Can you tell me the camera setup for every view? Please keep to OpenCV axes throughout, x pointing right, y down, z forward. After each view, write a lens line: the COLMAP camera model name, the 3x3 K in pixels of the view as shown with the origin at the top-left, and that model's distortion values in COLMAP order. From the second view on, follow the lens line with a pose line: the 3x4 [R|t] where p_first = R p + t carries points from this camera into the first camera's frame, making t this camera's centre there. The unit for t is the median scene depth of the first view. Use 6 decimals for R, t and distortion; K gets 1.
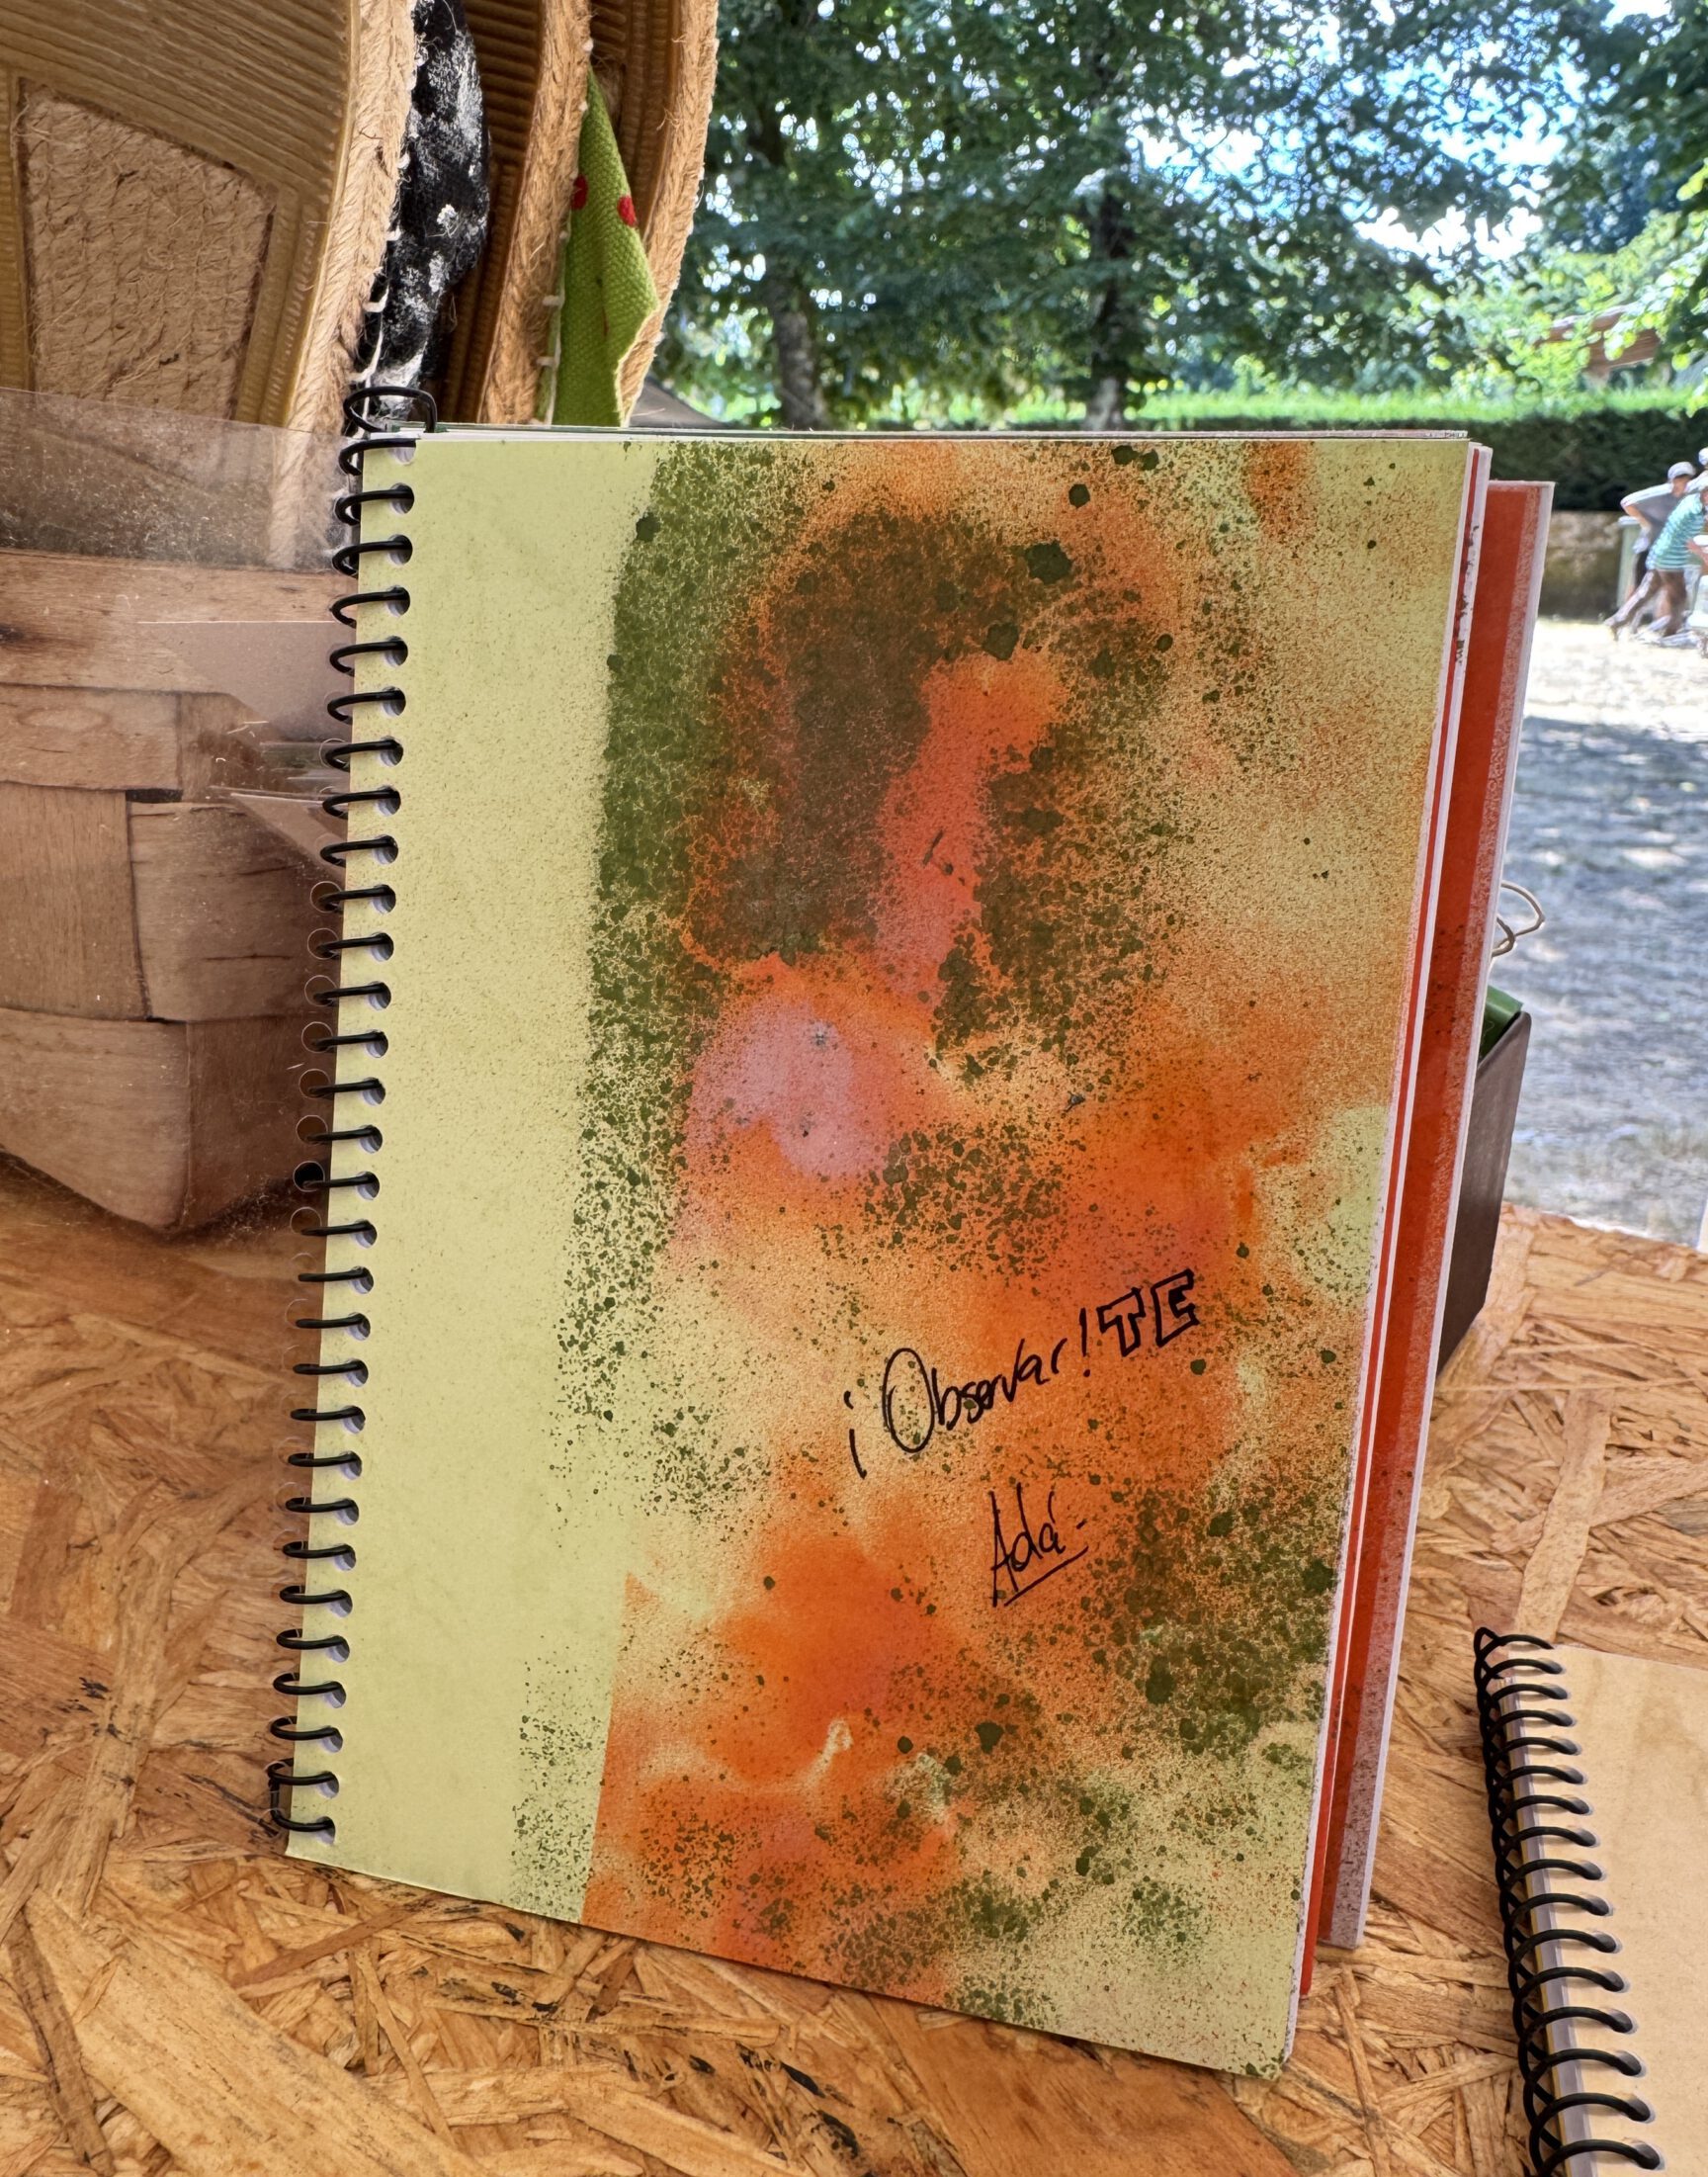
lens RADIAL K [[1809.2, 0, 752.4], [0, 1809.2, 1112.4], [0, 0, 1]] dist [-0.004792, 0.003295]
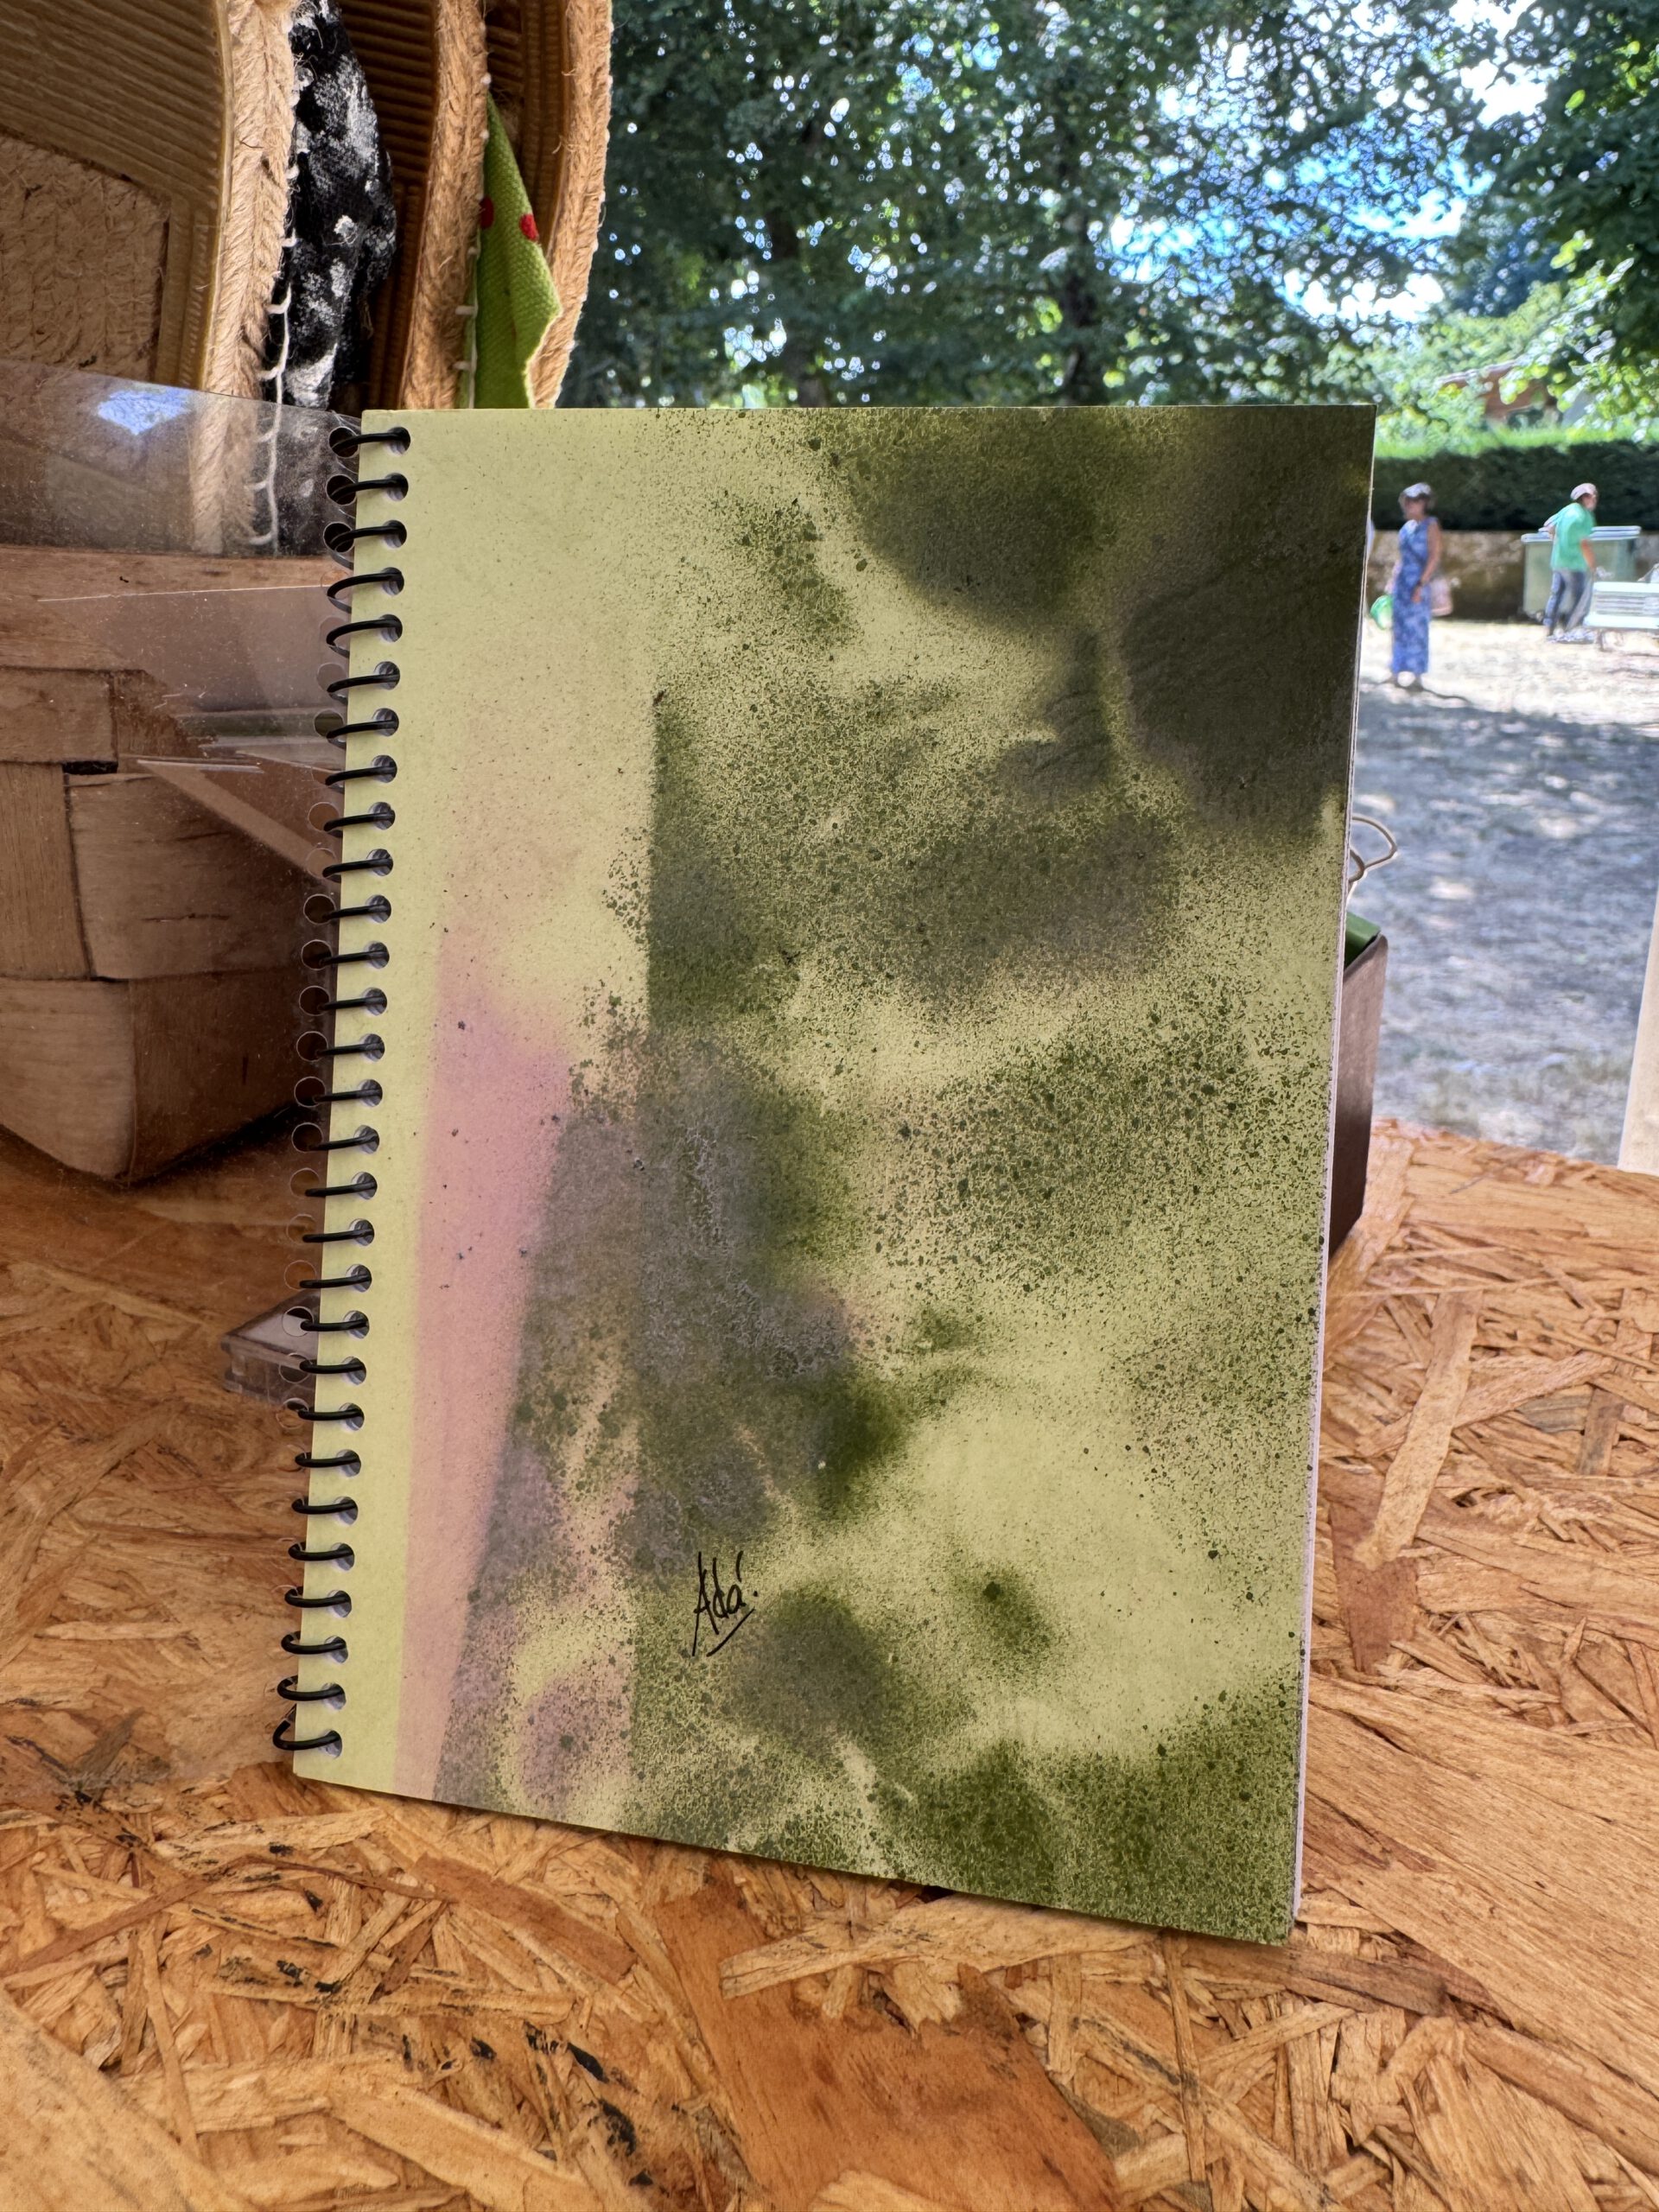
lens RADIAL K [[1580.8, 0, 825.0], [0, 1580.8, 959.8], [0, 0, 1]] dist [-0.002190, 0.002162]
pose [[0.999502, -0.026771, 0.016686, 0.090497], [0.027826, 0.997392, -0.066600, 0.012405], [-0.014859, 0.067031, 0.997640, 0.082600]]
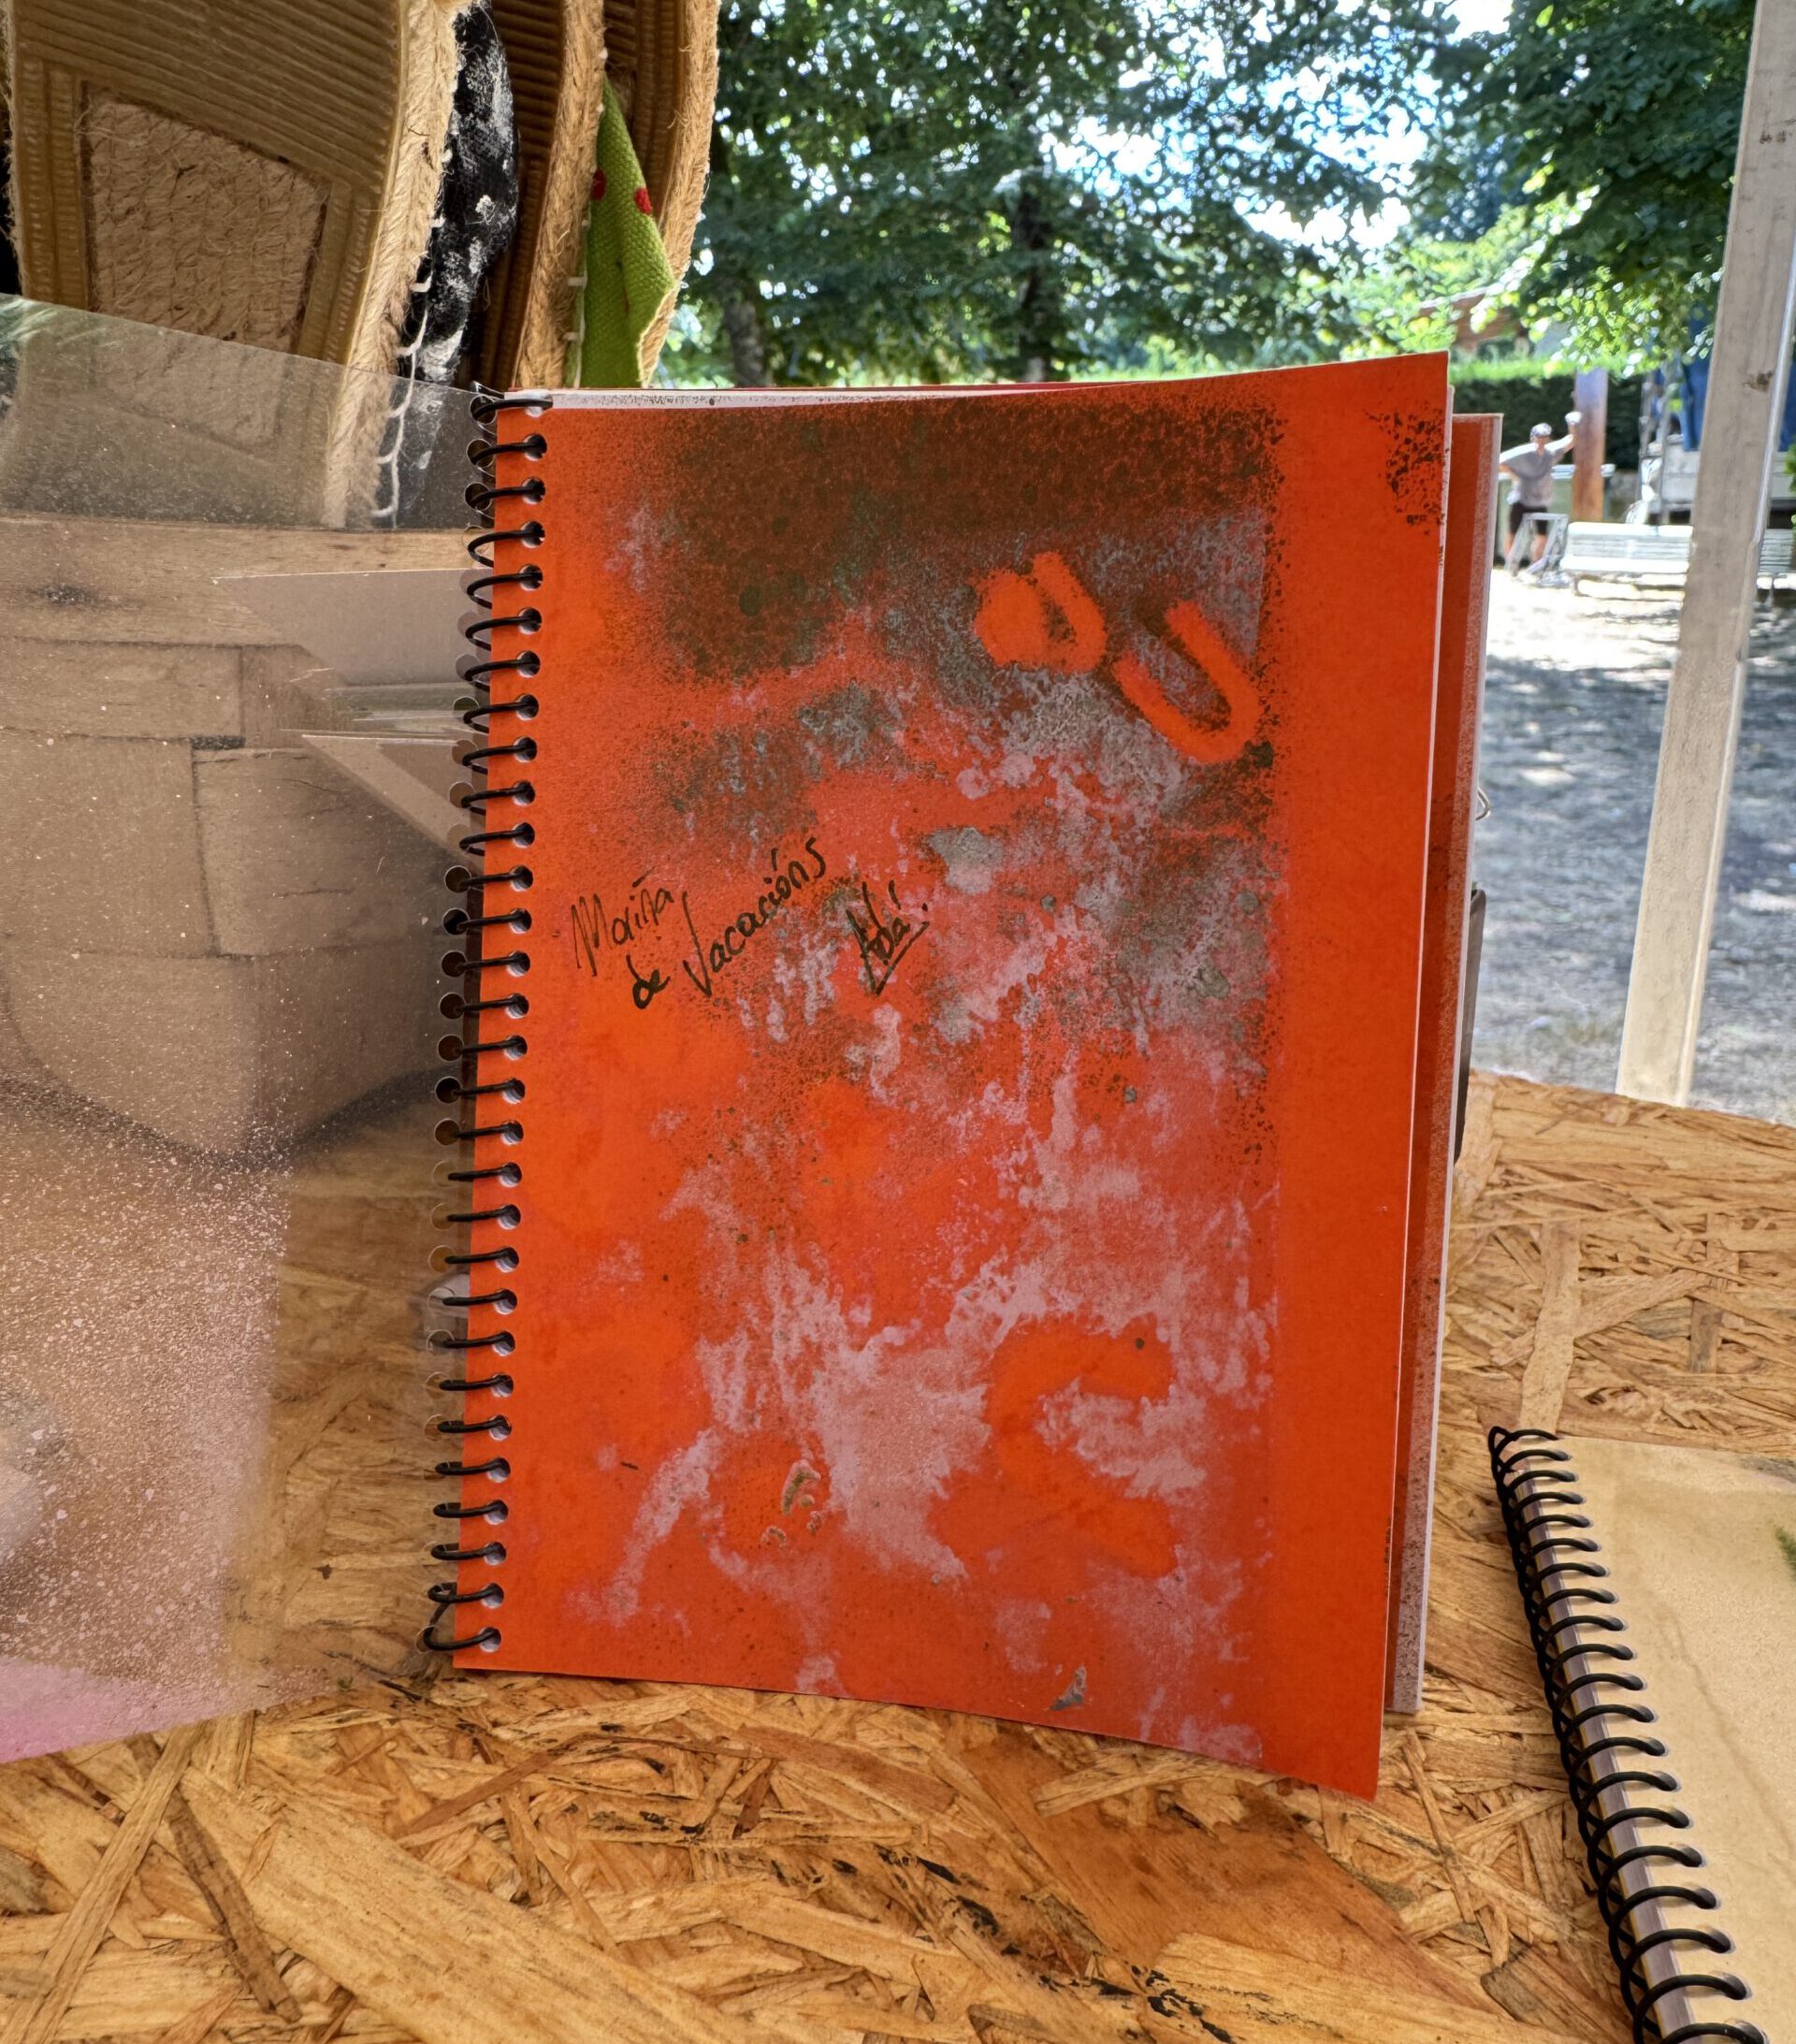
lens RADIAL K [[1715.3, 0, 891.1], [0, 1715.3, 959.1], [0, 0, 1]] dist [0.001731, -0.005262]
pose [[0.994576, -0.046931, 0.092818, -0.042029], [0.051589, 0.997493, -0.048439, 0.022124], [-0.090312, 0.052965, 0.994504, -0.030508]]
